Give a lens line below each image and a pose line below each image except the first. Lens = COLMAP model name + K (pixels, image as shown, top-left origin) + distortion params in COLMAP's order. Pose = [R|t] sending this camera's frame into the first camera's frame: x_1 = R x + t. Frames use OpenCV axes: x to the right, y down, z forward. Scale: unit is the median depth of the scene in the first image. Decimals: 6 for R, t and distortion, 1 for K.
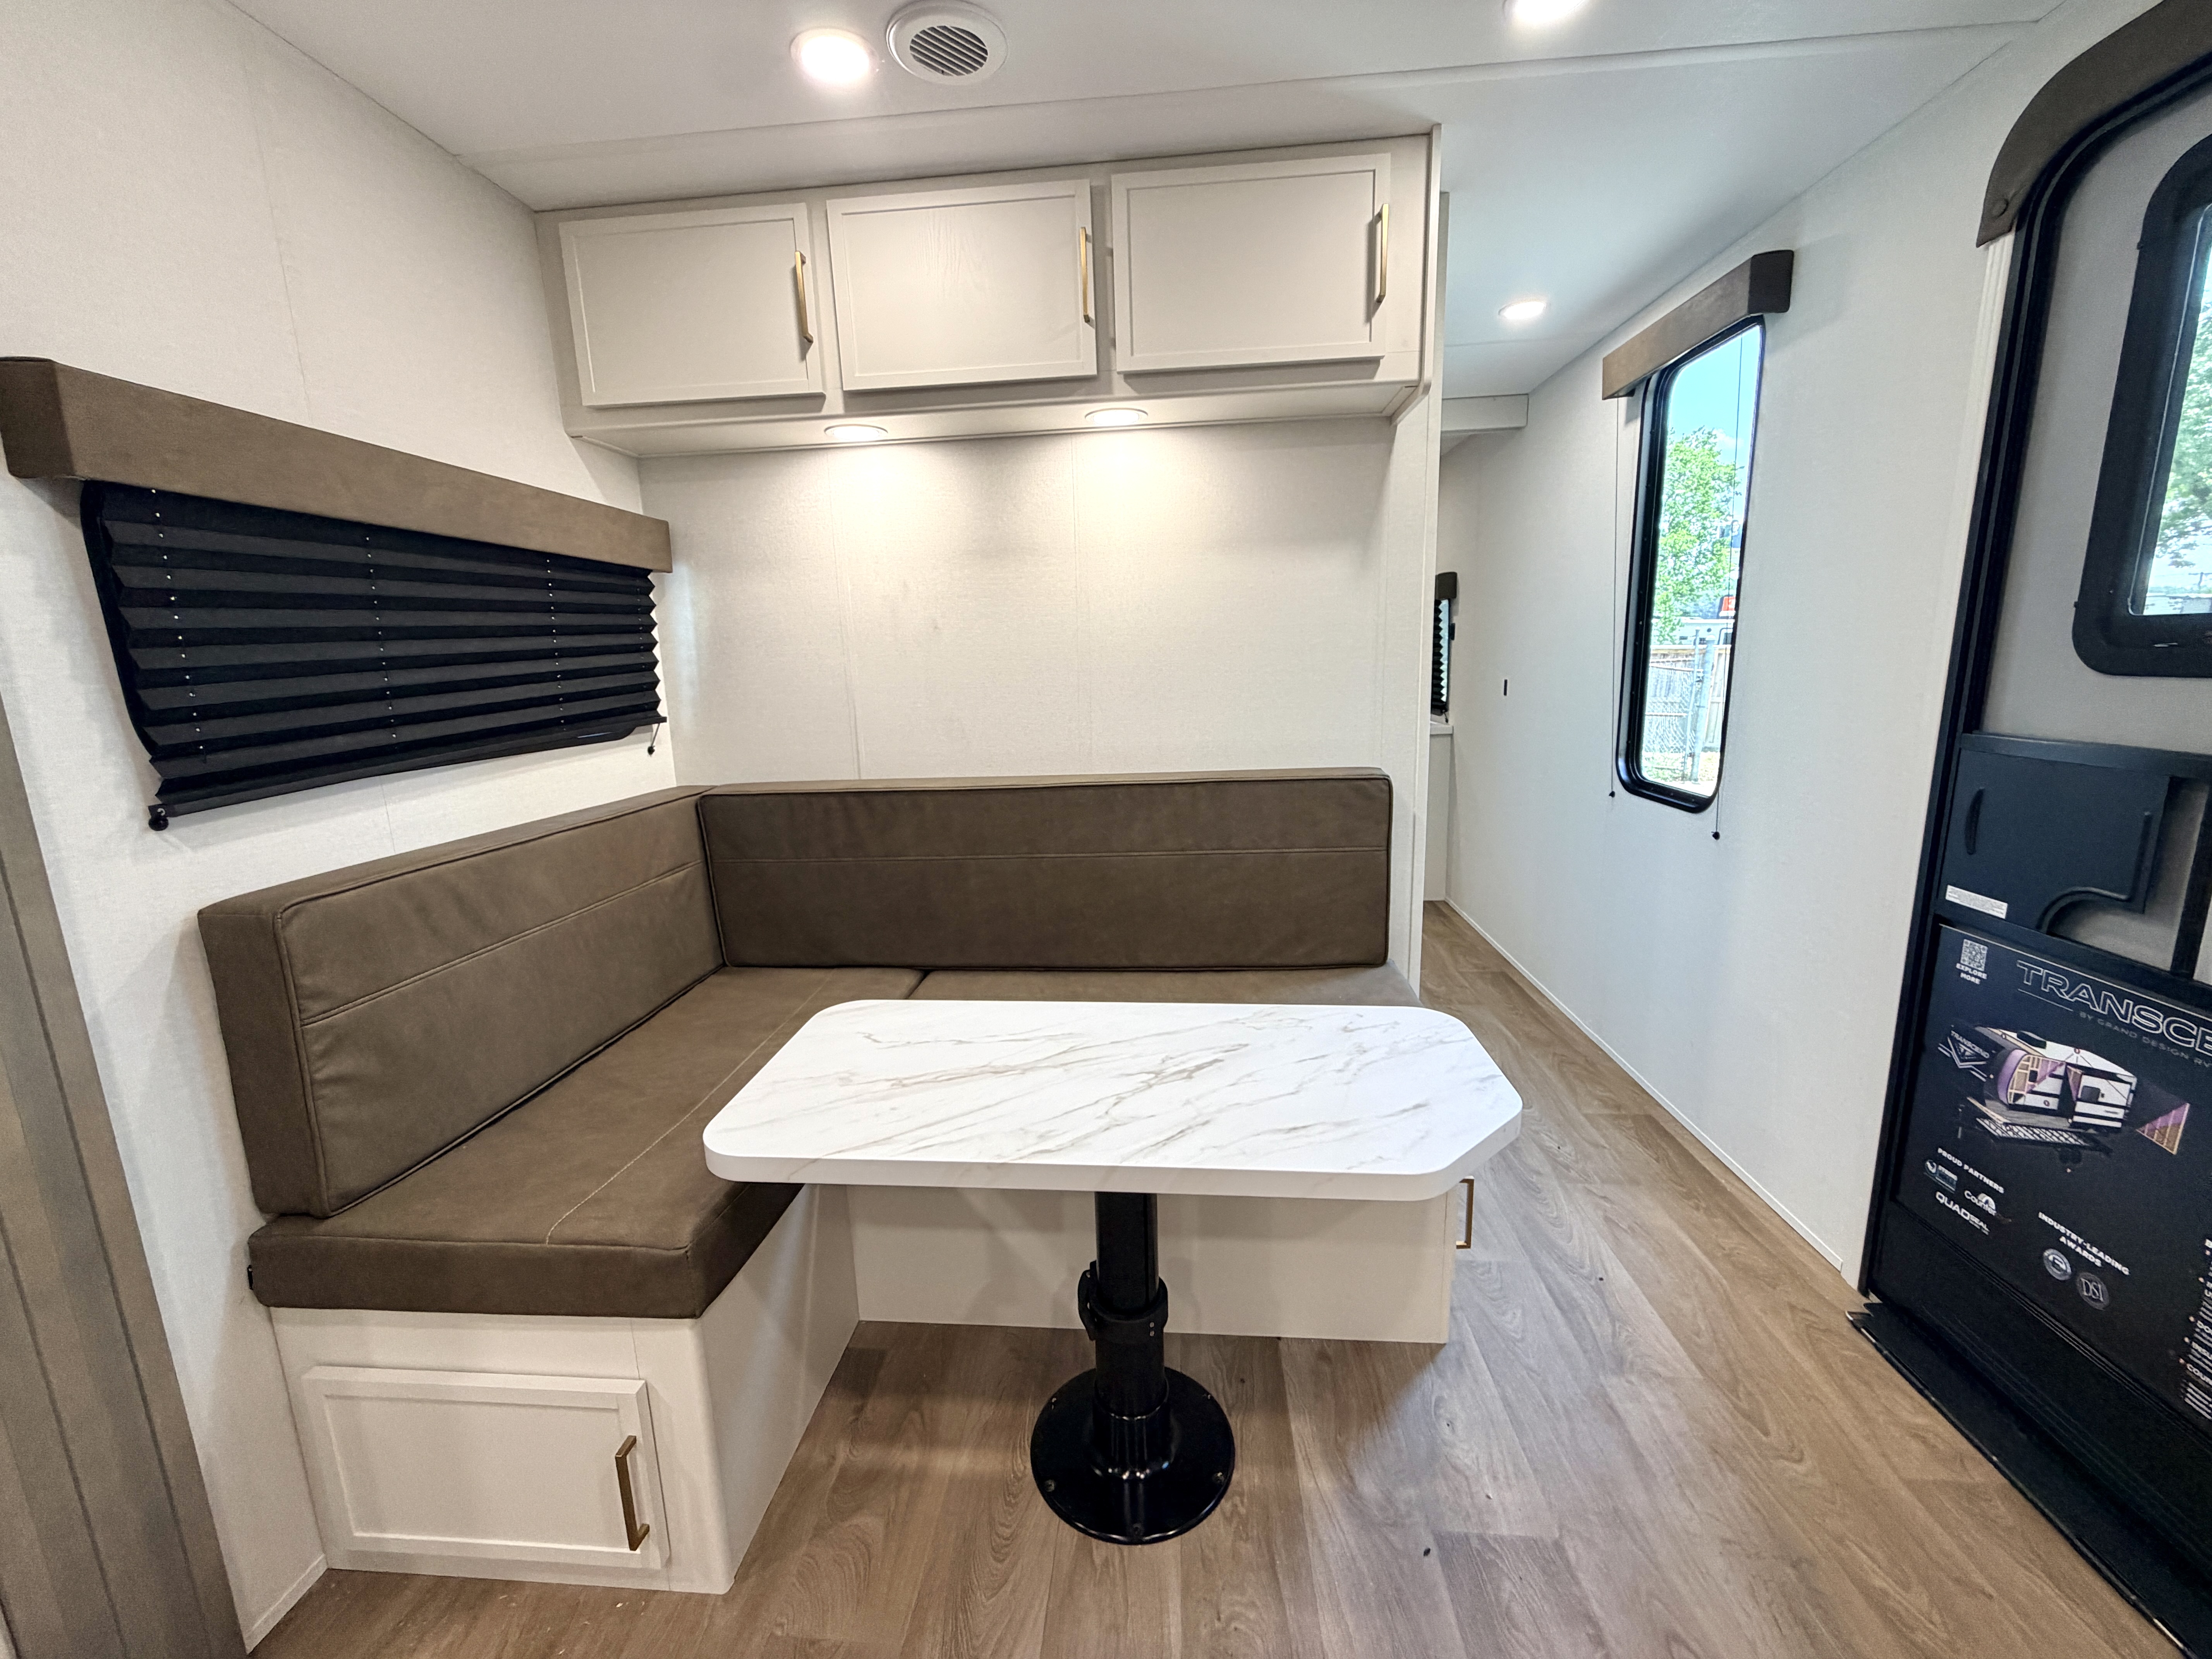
lens RADIAL K [[879.1, 0, 1101.5], [0, 879.1, 830.4], [0, 0, 1]] dist [-0.000765, 0.000136]
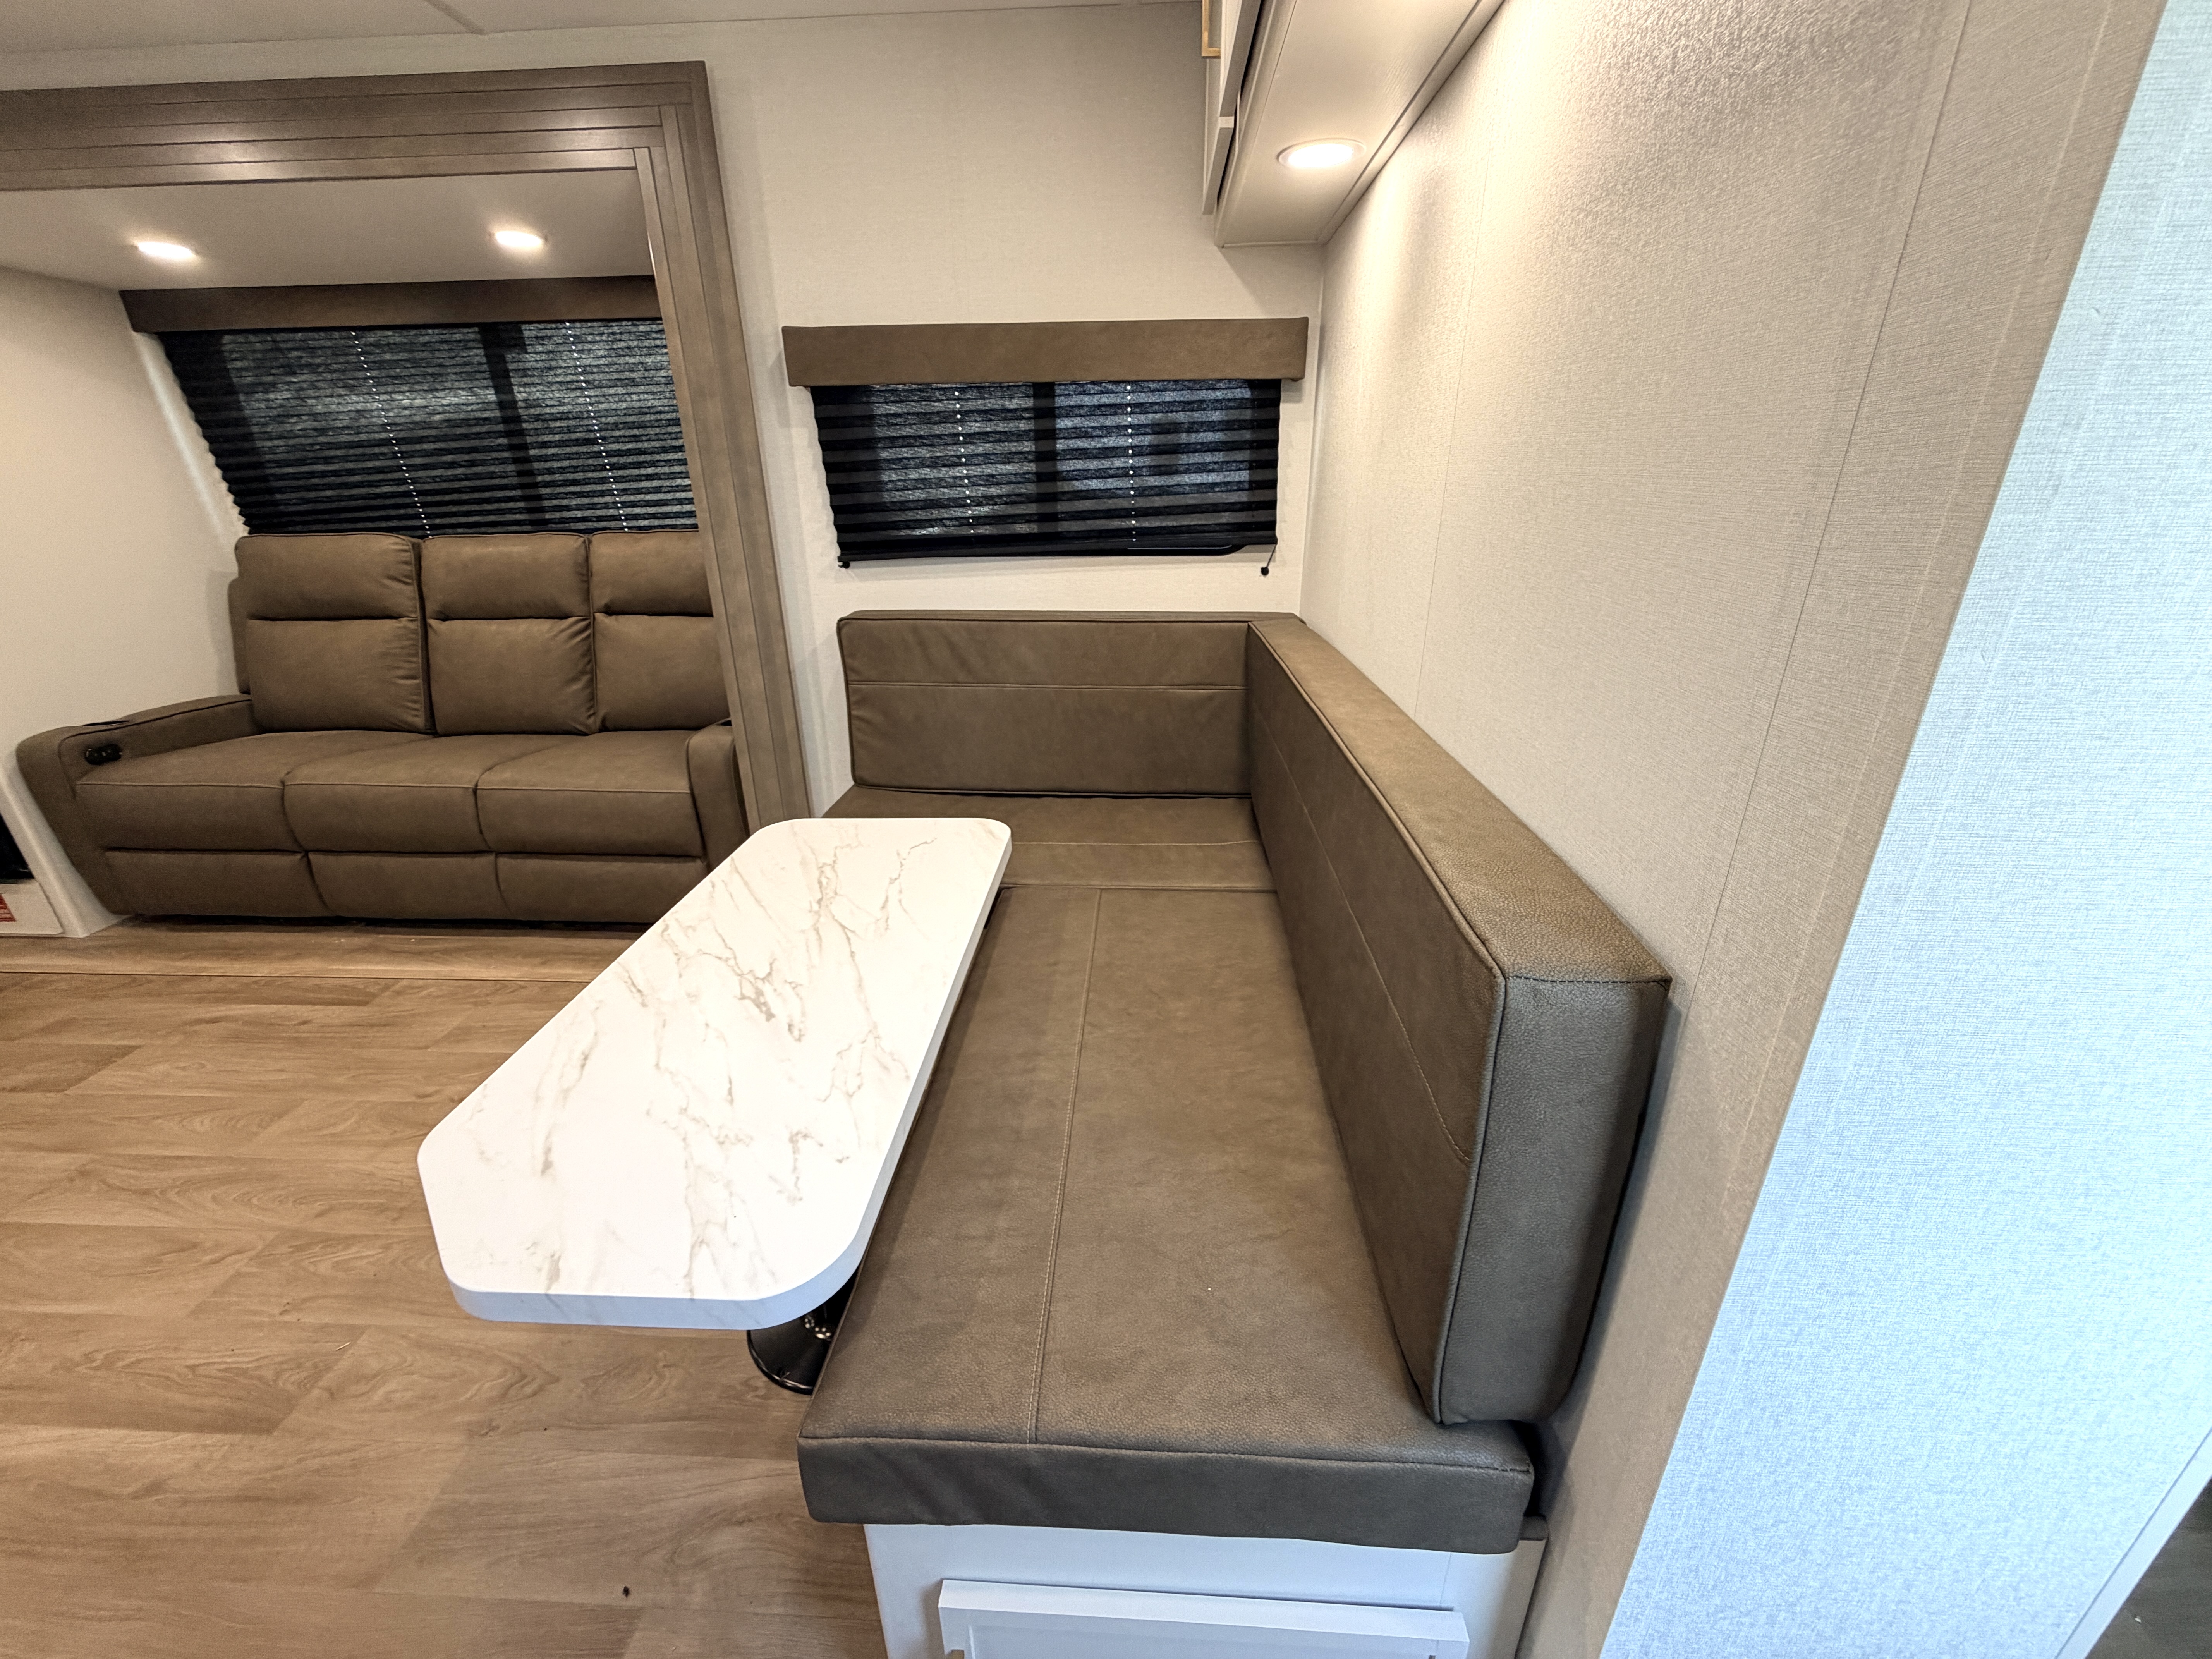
lens RADIAL K [[881.1, 0, 1106.0], [0, 881.1, 829.5], [0, 0, 1]] dist [-0.000014, 0.000004]
pose [[0.035029, 0.402529, -0.914737, 0.764249], [-0.185441, 0.902021, 0.389832, -0.263844], [0.982031, 0.155975, 0.106242, 1.081984]]
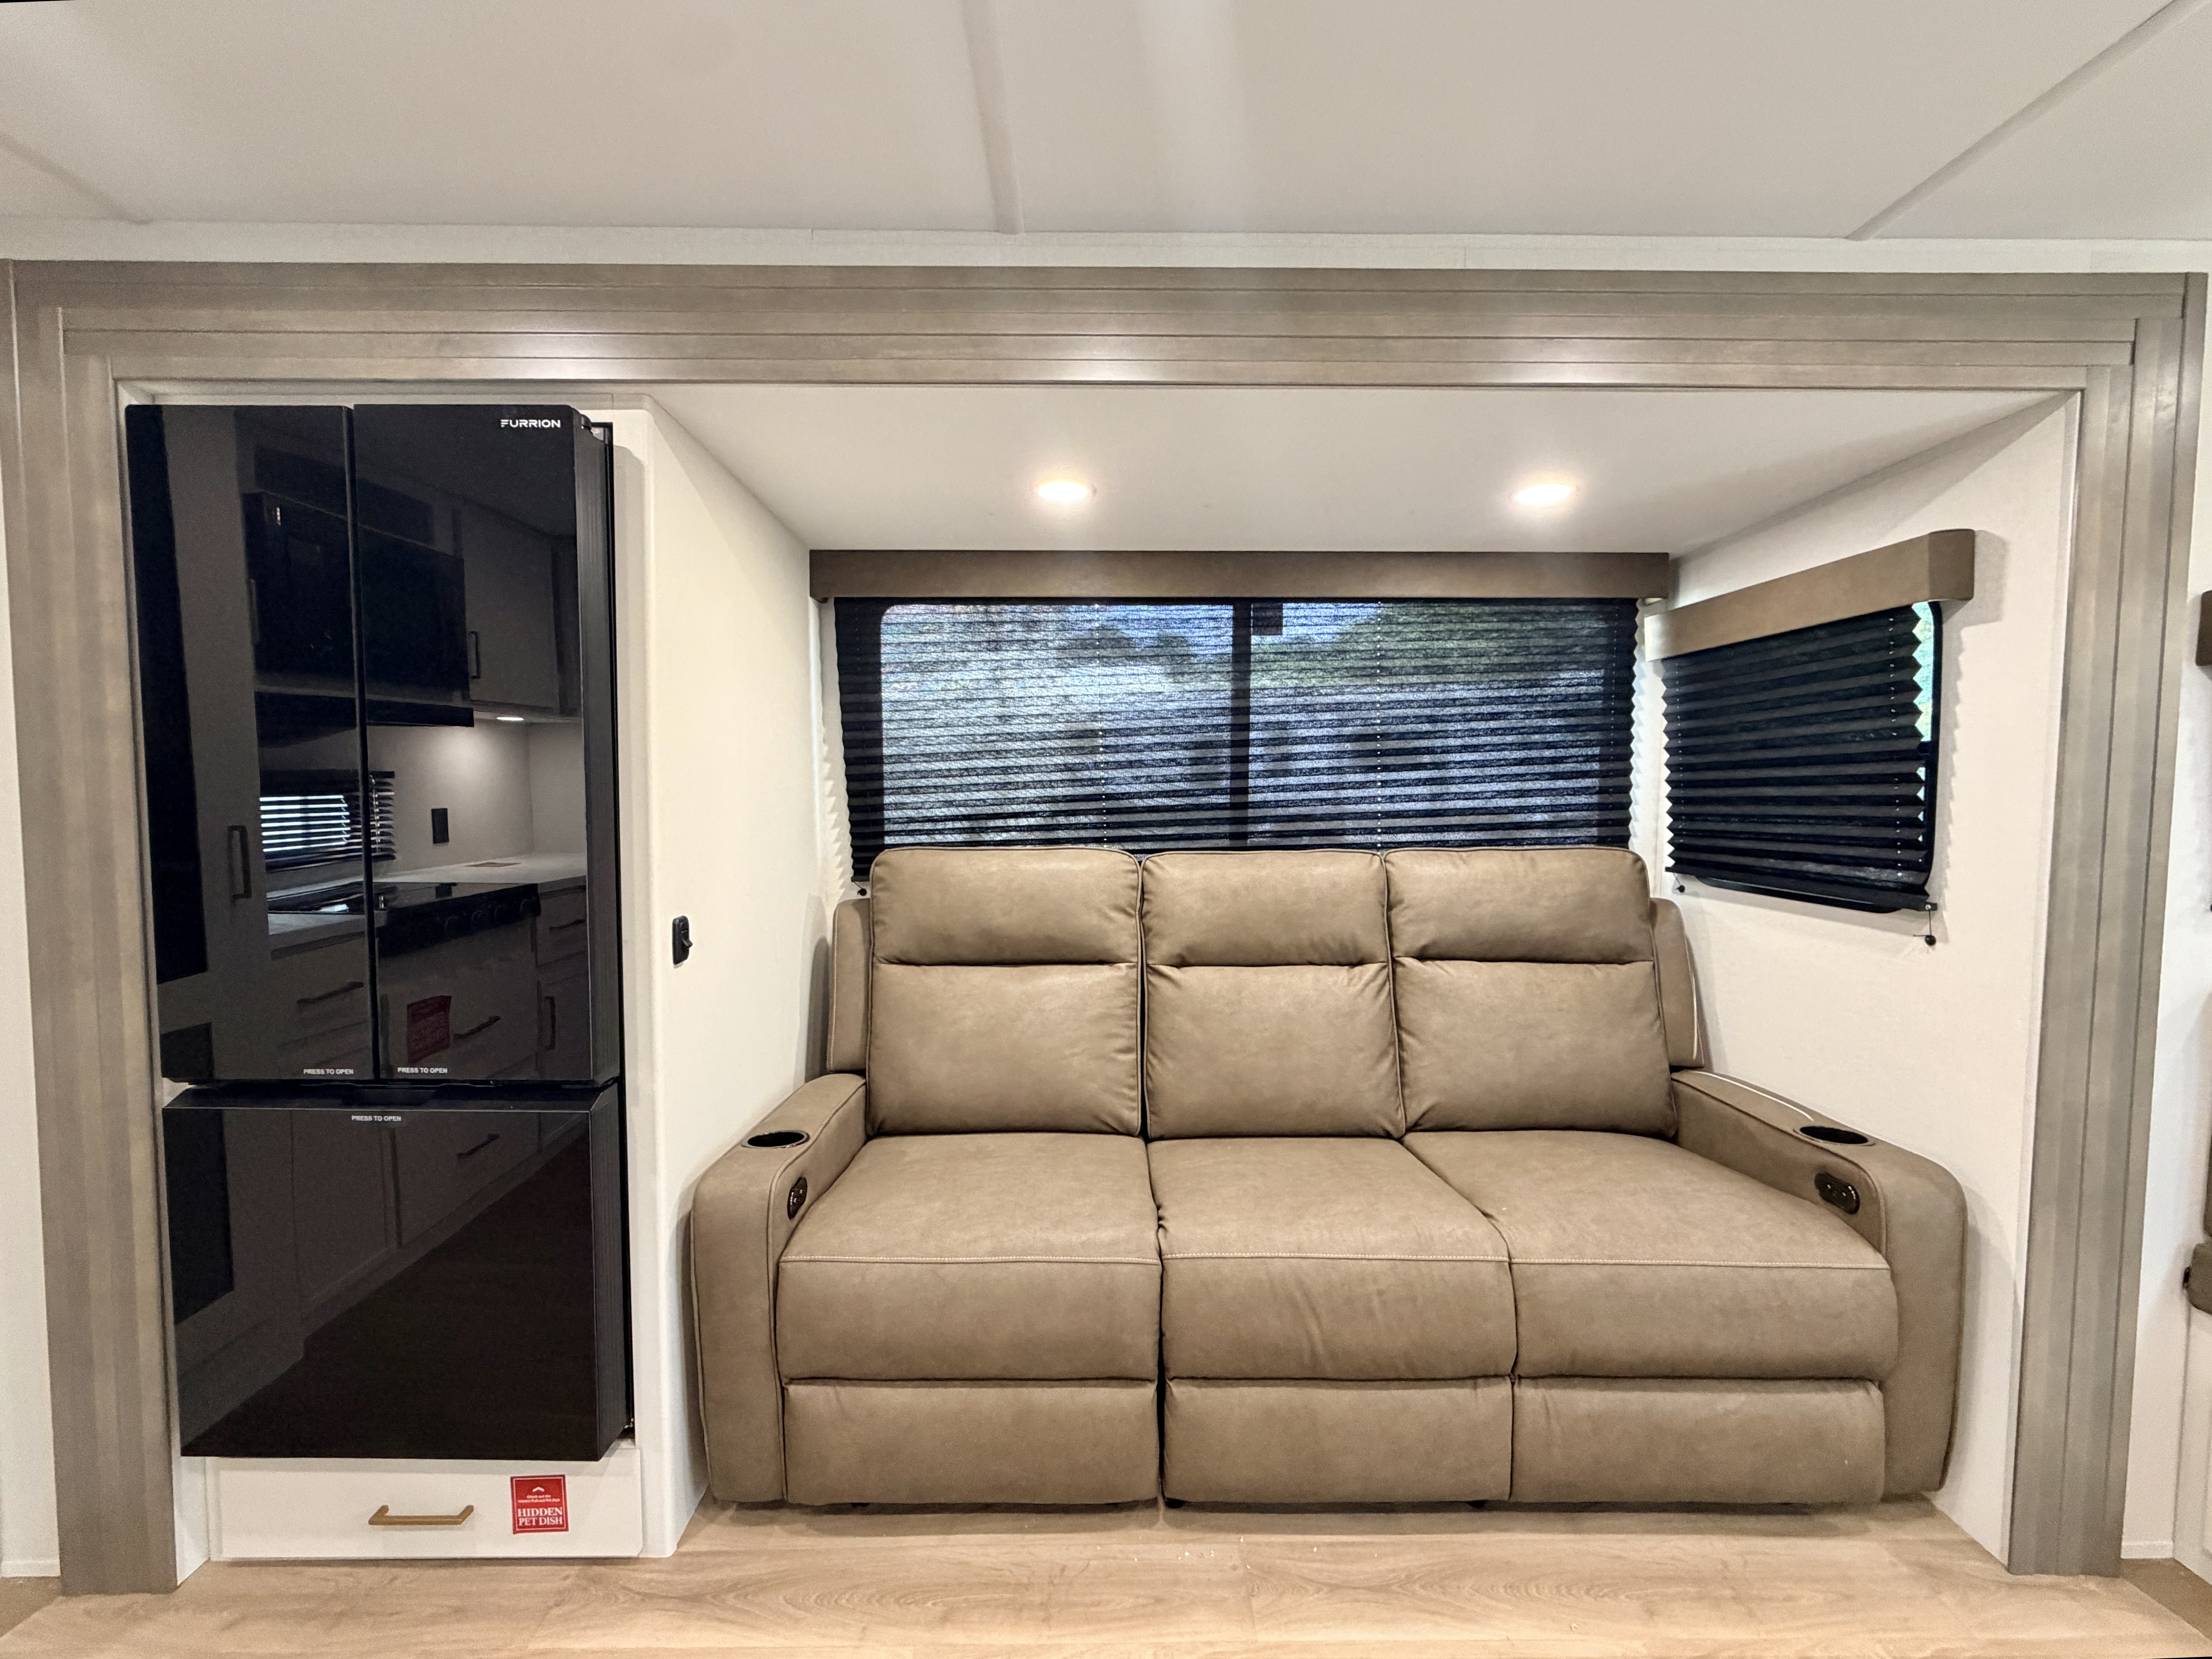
lens RADIAL K [[920.0, 0, 1106.0], [0, 920.0, 829.5], [0, 0, 1]] dist [-0.002058, -0.000045]
pose [[0.095533, 0.077125, -0.992434, 0.099267], [-0.201196, 0.977913, 0.056629, 0.100240], [0.974881, 0.194264, 0.108940, -0.597031]]
